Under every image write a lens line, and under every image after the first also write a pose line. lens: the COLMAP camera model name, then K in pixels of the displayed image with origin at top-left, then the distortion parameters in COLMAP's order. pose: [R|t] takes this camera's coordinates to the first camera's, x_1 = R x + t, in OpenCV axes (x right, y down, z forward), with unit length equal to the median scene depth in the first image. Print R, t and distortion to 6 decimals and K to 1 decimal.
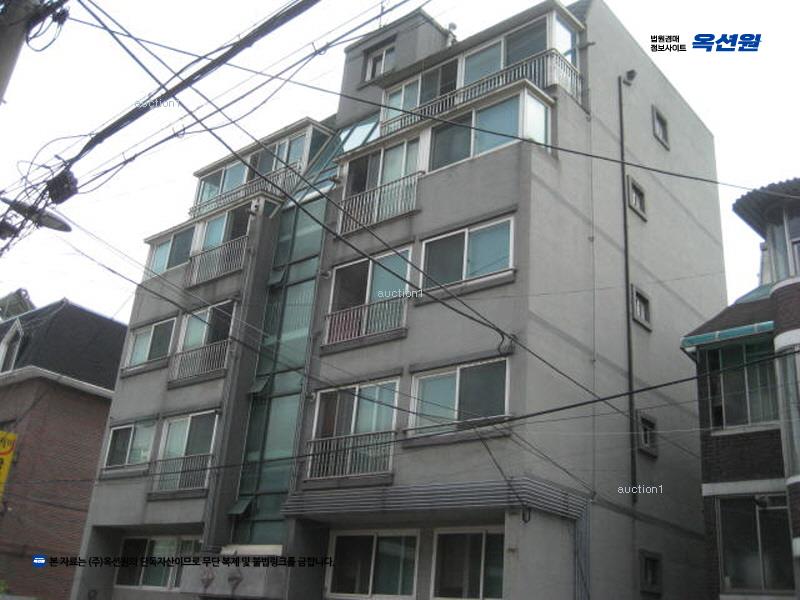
lens RADIAL K [[859.7, 0, 431.0], [0, 859.7, 282.6], [0, 0, 1]] dist [-0.154588, 0.181844]
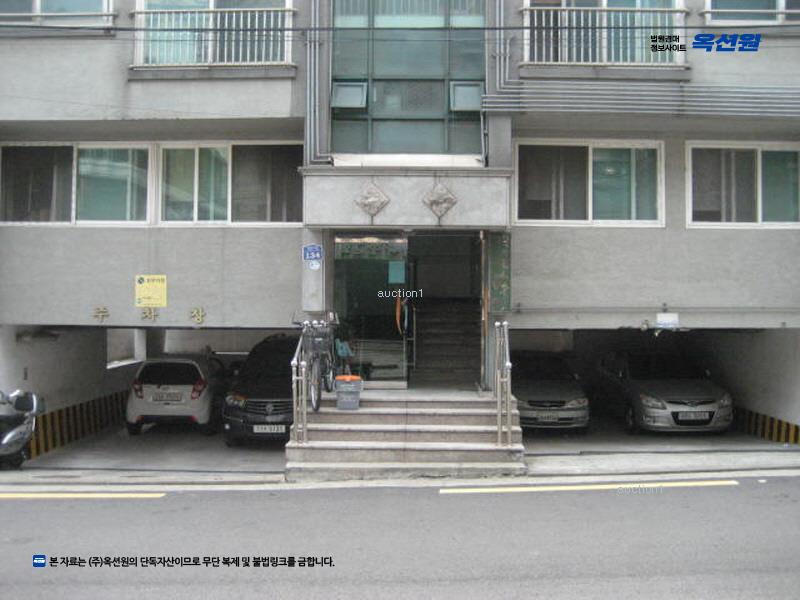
lens RADIAL K [[859.7, 0, 431.0], [0, 859.7, 282.6], [0, 0, 1]] dist [-0.154588, 0.181844]
pose [[0.777758, -0.065142, 0.625180, -0.603564], [-0.203875, 0.914700, 0.348941, 0.156230], [-0.594582, -0.398850, 0.698134, 0.453977]]
